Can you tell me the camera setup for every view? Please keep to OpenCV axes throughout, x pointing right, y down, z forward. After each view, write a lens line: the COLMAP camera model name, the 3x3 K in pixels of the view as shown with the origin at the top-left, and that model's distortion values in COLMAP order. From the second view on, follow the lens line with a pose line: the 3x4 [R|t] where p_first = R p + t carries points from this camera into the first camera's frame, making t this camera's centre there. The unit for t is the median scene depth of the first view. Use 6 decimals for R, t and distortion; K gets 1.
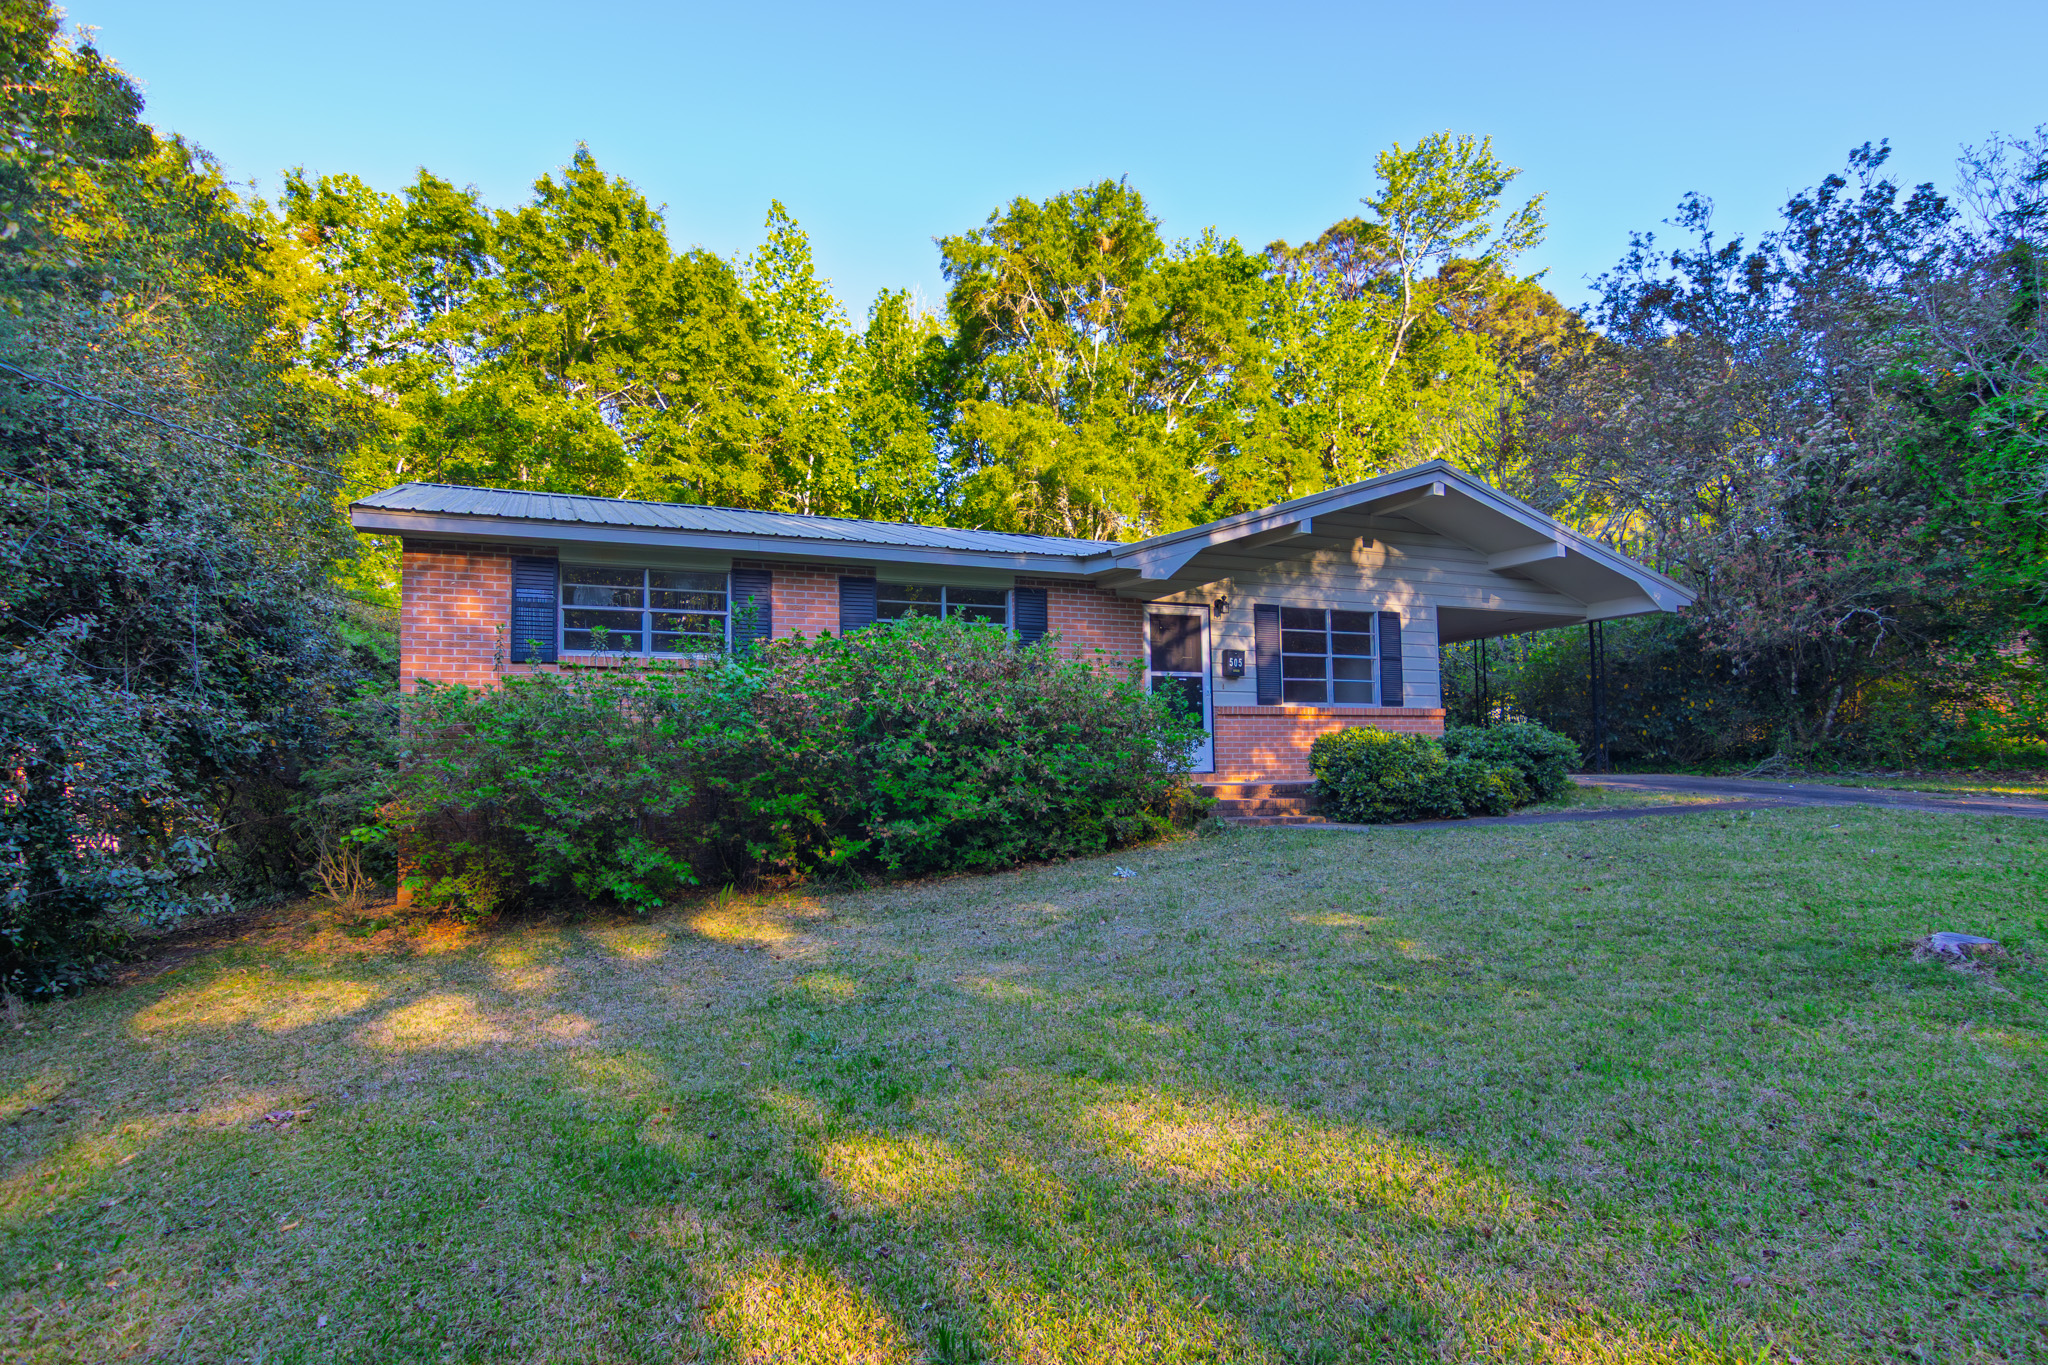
lens RADIAL K [[1121.9, 0, 1024.0], [0, 1121.9, 682.5], [0, 0, 1]] dist [-0.001089, -0.000113]
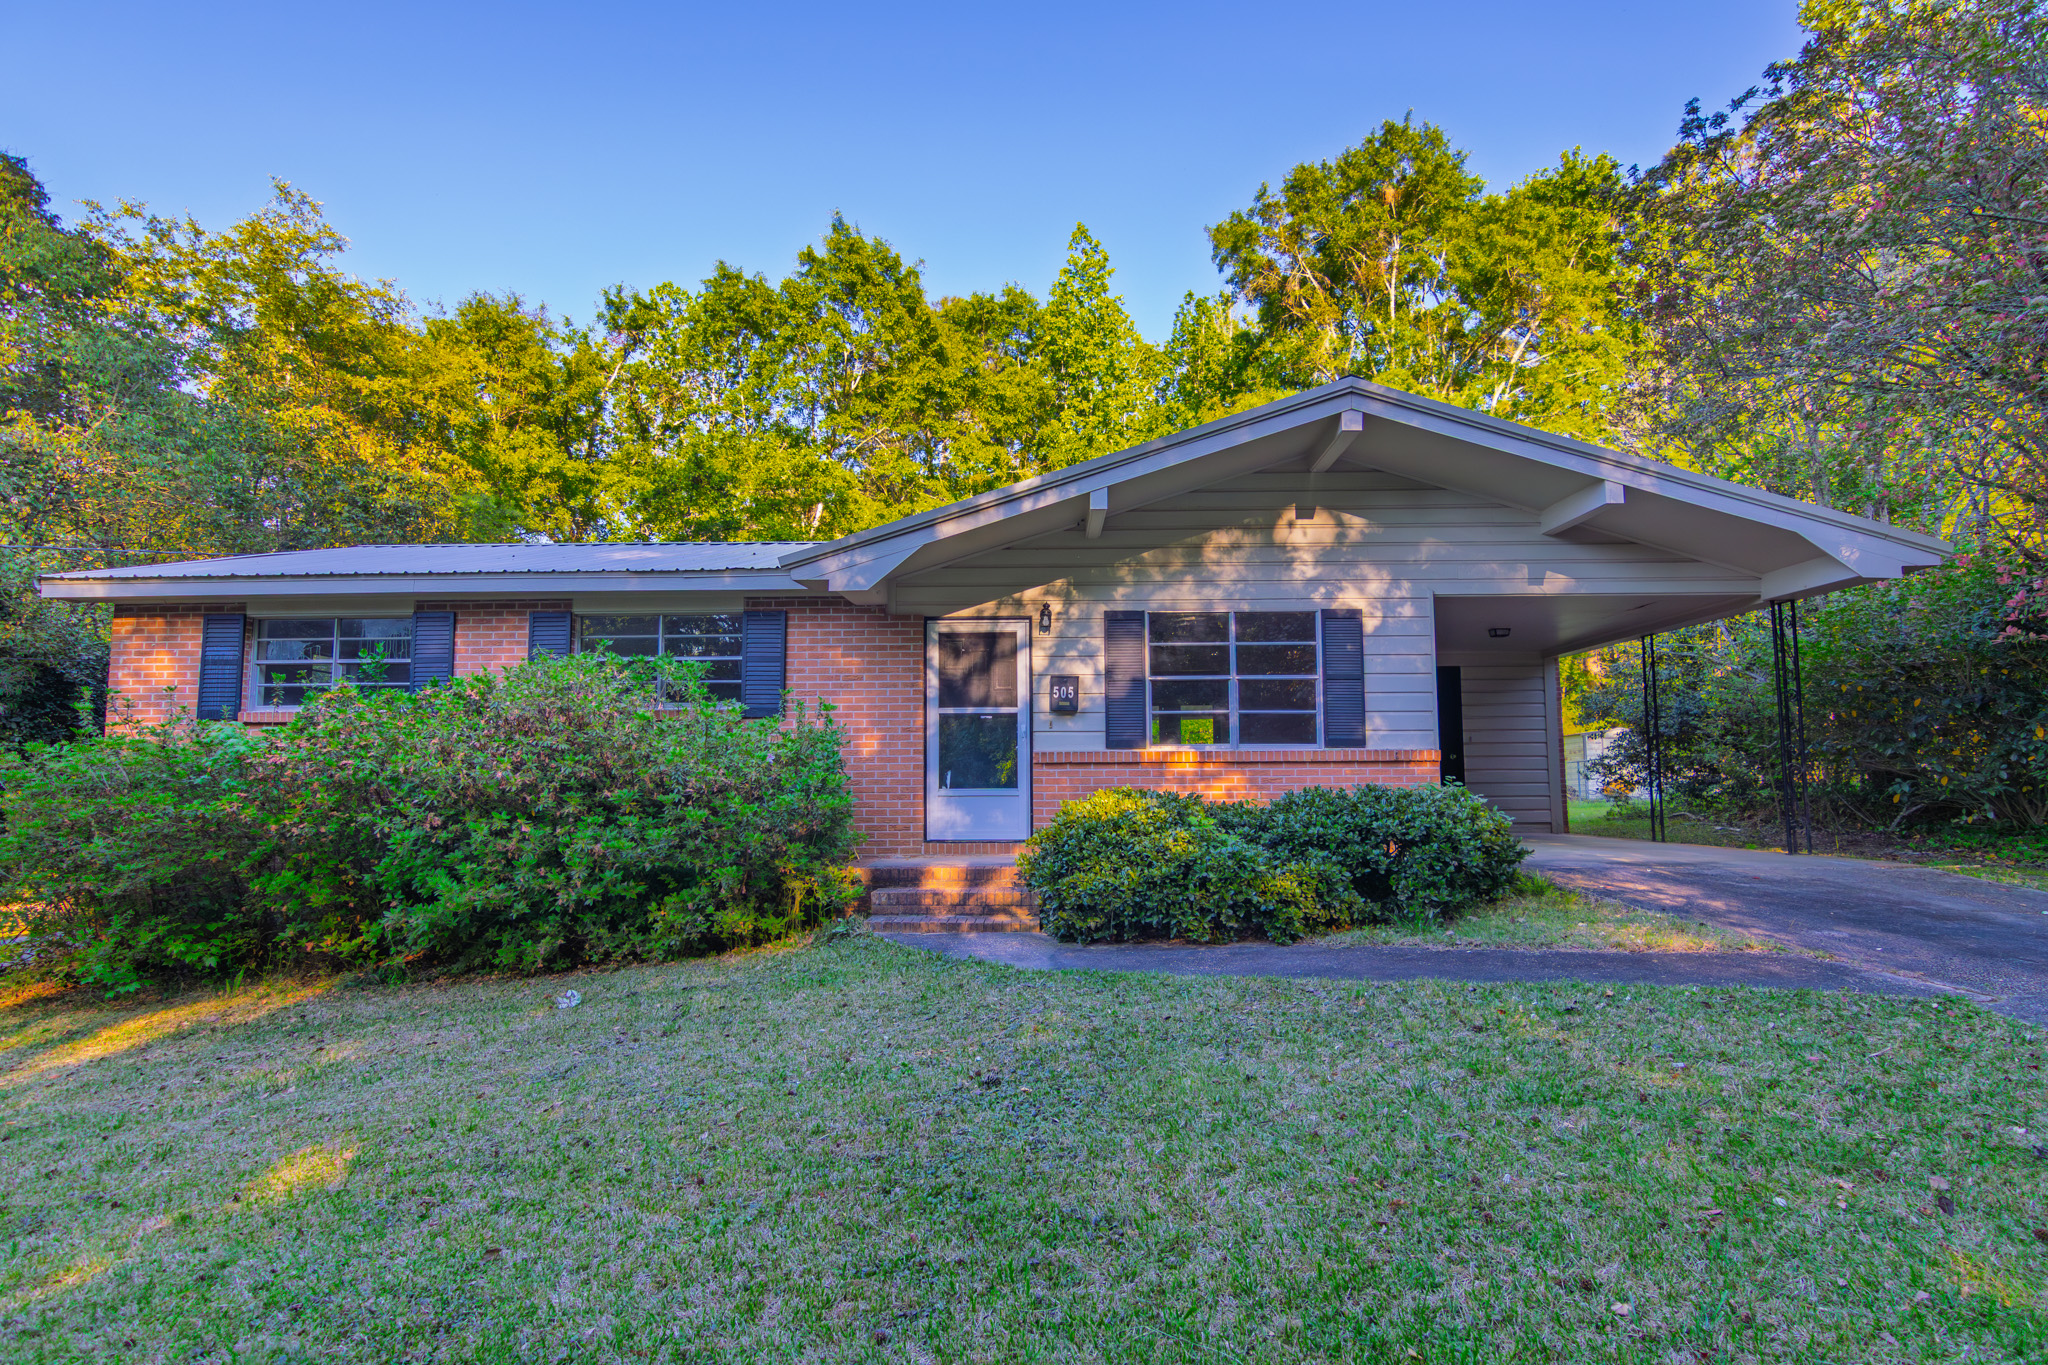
lens RADIAL K [[1065.4, 0, 1024.0], [0, 1065.4, 682.5], [0, 0, 1]] dist [0.001630, 0.001335]
pose [[0.896284, -0.029088, -0.442525, 0.463998], [0.025190, 0.999575, -0.014684, -0.014455], [0.442764, 0.002014, 0.896636, 0.347318]]
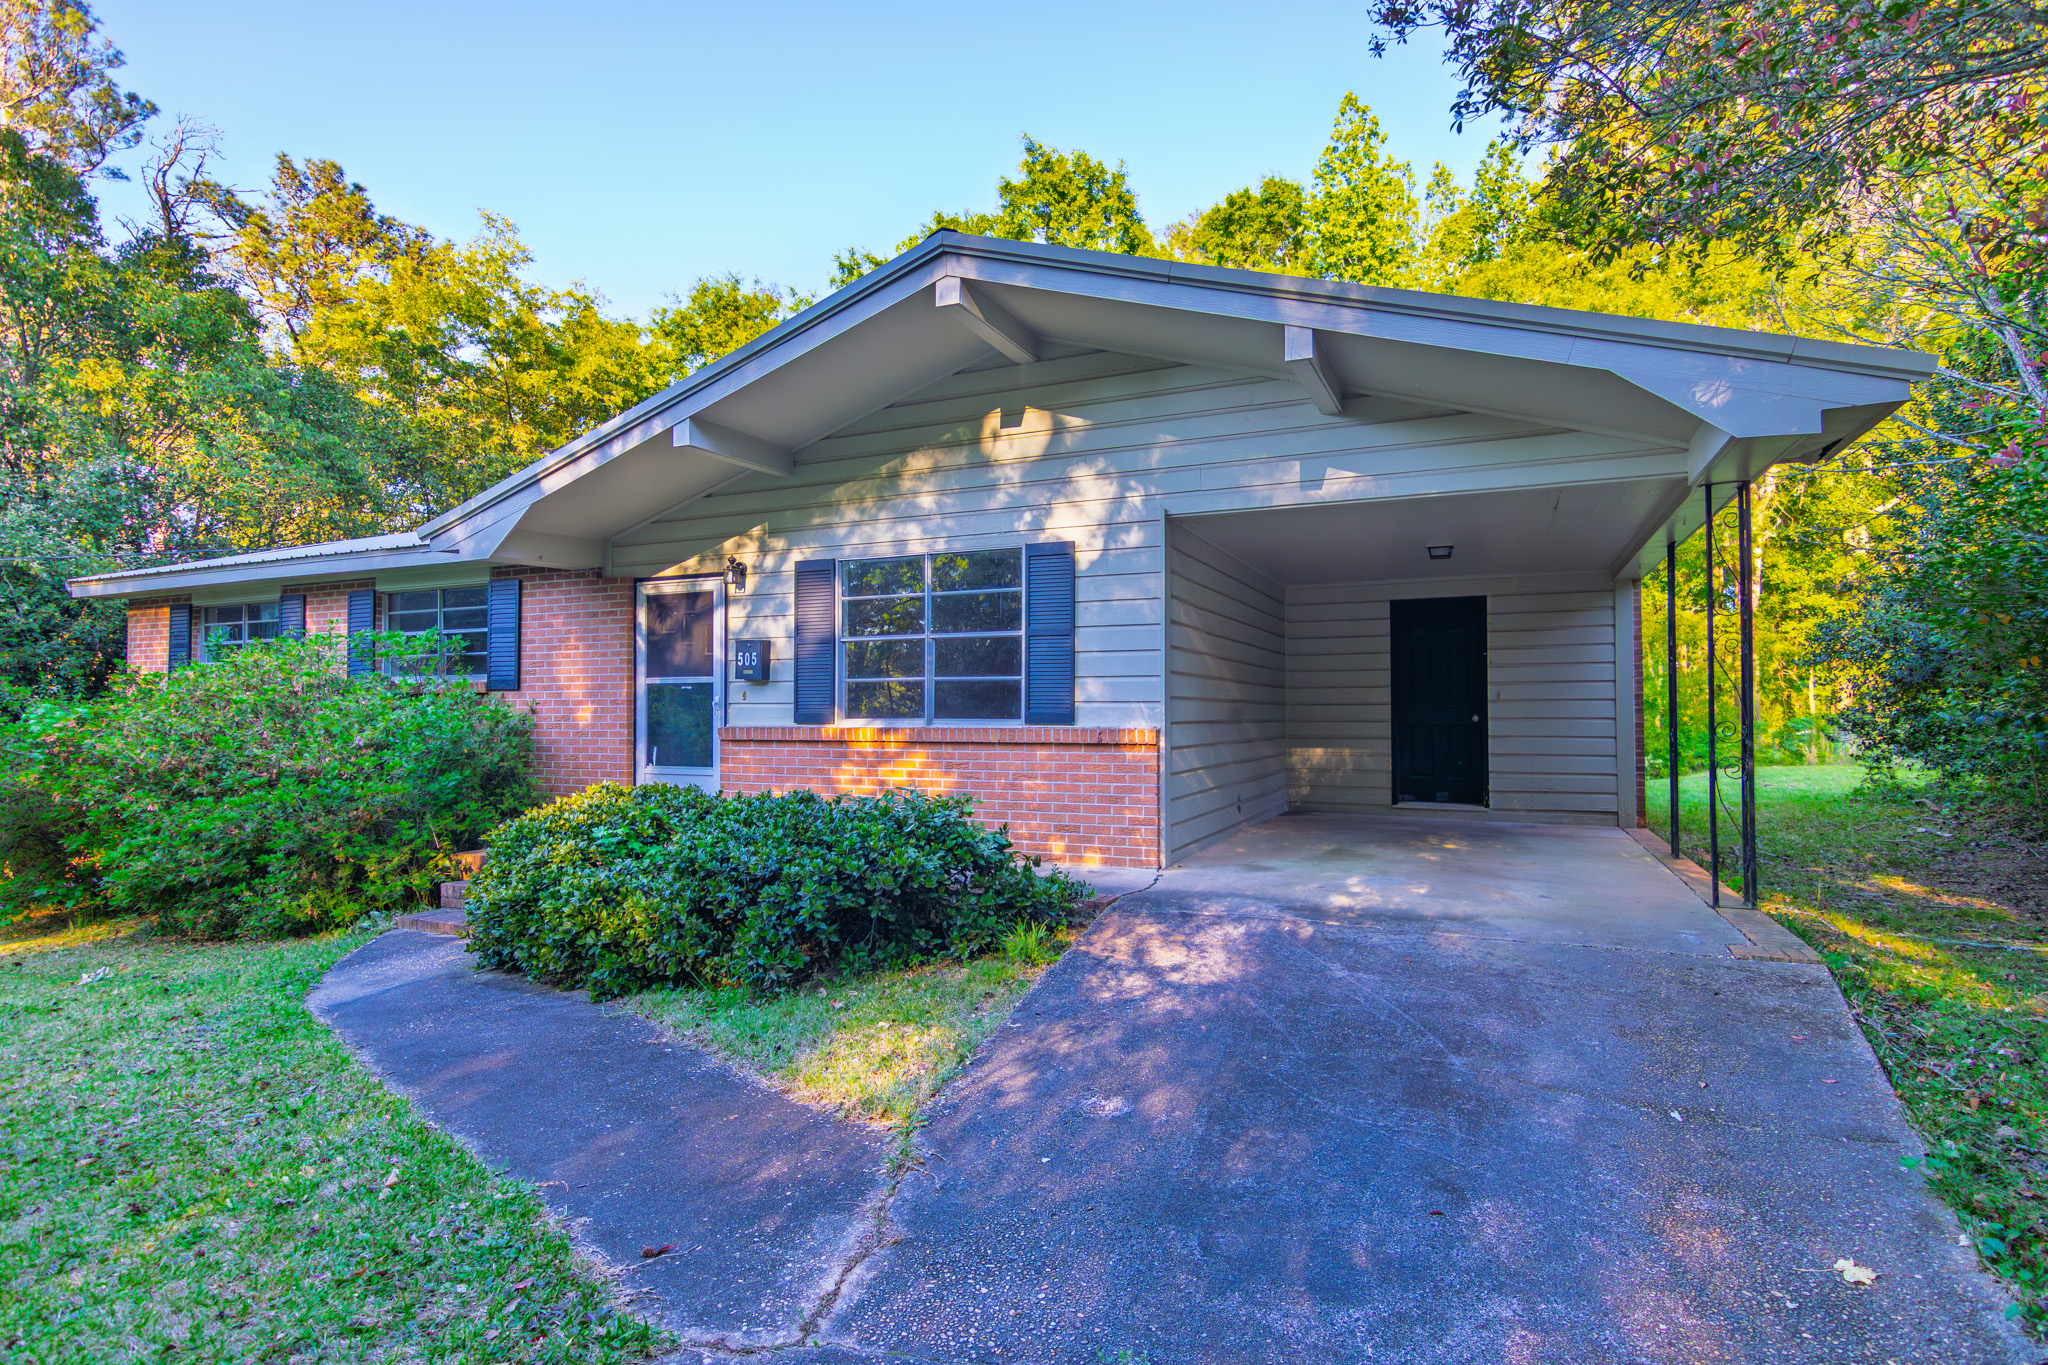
lens RADIAL K [[1045.3, 0, 1034.4], [0, 1045.3, 688.9], [0, 0, 1]] dist [-0.003140, 0.001050]
pose [[0.656474, -0.001785, -0.754346, 0.727891], [0.052546, 0.997676, 0.043368, -0.017715], [0.752516, -0.068108, 0.655042, 0.710097]]
